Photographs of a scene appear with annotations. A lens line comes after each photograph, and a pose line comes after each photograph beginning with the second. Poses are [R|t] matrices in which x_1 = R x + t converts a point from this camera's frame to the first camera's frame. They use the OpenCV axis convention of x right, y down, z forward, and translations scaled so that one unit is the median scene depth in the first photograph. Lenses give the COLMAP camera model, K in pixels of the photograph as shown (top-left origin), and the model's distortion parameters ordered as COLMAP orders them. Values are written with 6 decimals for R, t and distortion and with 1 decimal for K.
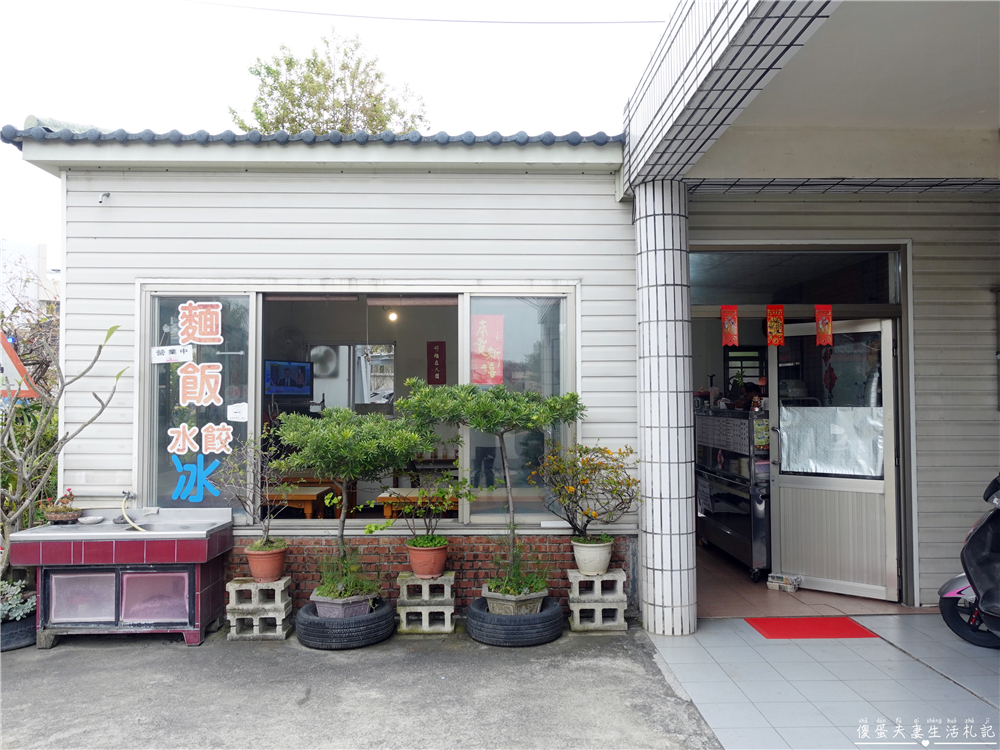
lens RADIAL K [[777.2, 0, 502.0], [0, 777.2, 369.4], [0, 0, 1]] dist [0.003629, 0.007313]
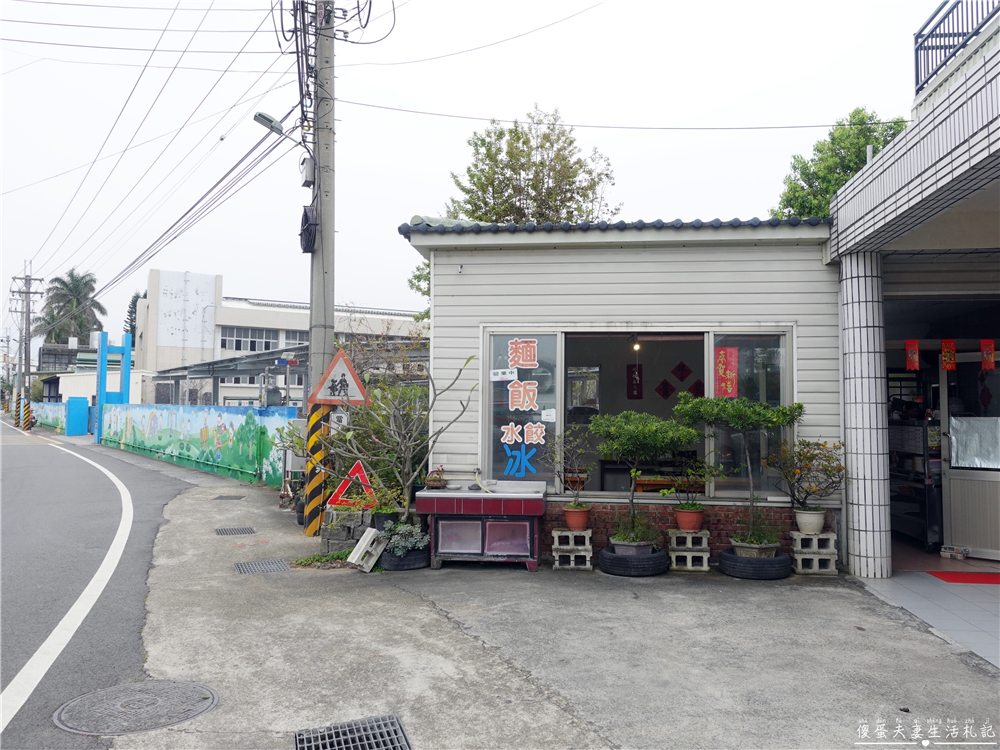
lens RADIAL K [[777.2, 0, 502.0], [0, 777.2, 369.4], [0, 0, 1]] dist [0.003629, 0.007313]
pose [[0.990339, 0.002299, -0.138650, -0.235627], [-0.005744, 0.999684, -0.024455, 0.006103], [0.138550, 0.025015, 0.990039, -0.456449]]
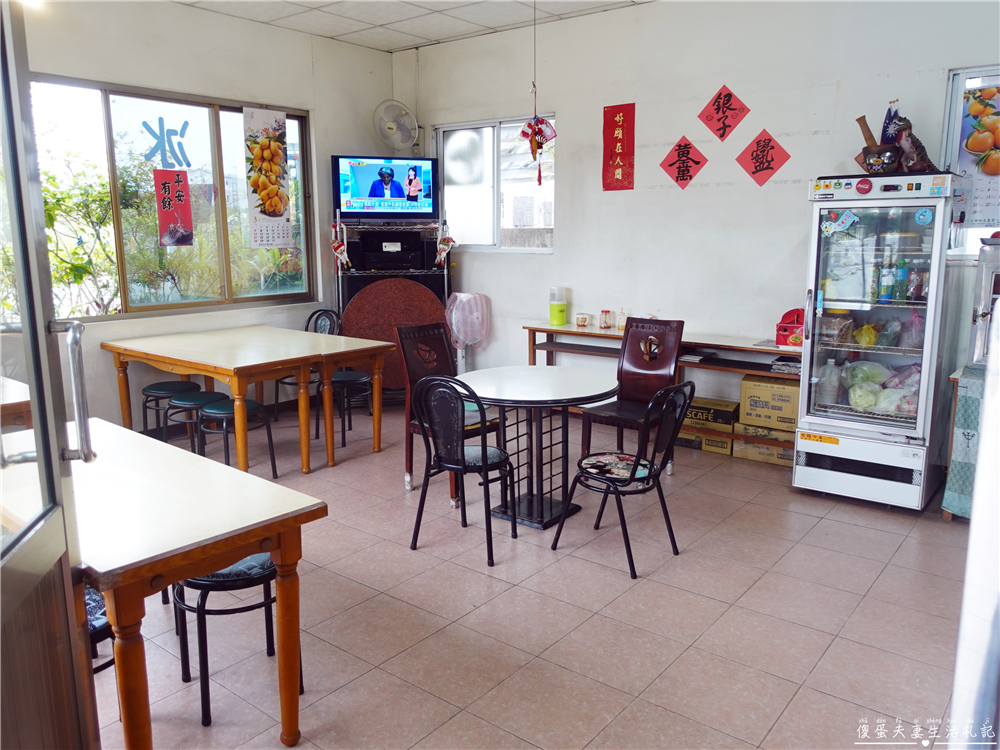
lens RADIAL K [[777.2, 0, 502.0], [0, 777.2, 369.4], [0, 0, 1]] dist [0.003629, 0.007313]
pose [[0.768029, 0.115555, -0.629904, 0.391810], [0.023829, 0.977749, 0.208421, 0.051223], [0.639972, -0.175083, 0.748186, 1.035440]]
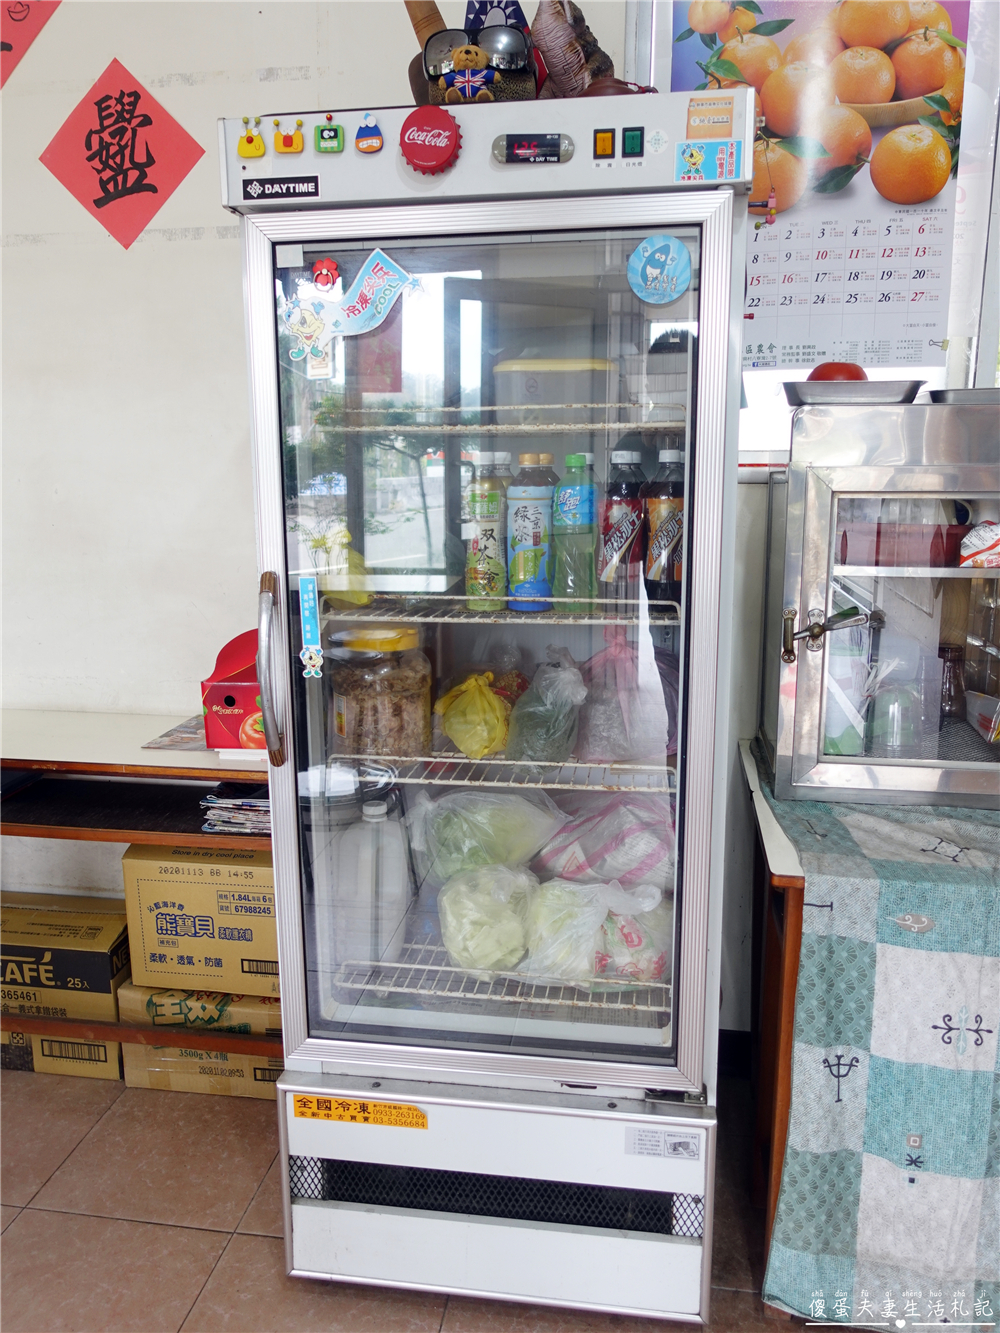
lens RADIAL K [[1036.0, 0, 500.0], [0, 1036.0, 666.5], [0, 0, 1]] dist [0.003629, 0.007313]
pose [[0.983649, 0.035979, -0.176465, 0.220950], [0.004796, 0.974261, 0.225371, 0.111018], [0.180031, -0.222532, 0.958159, 1.625565]]
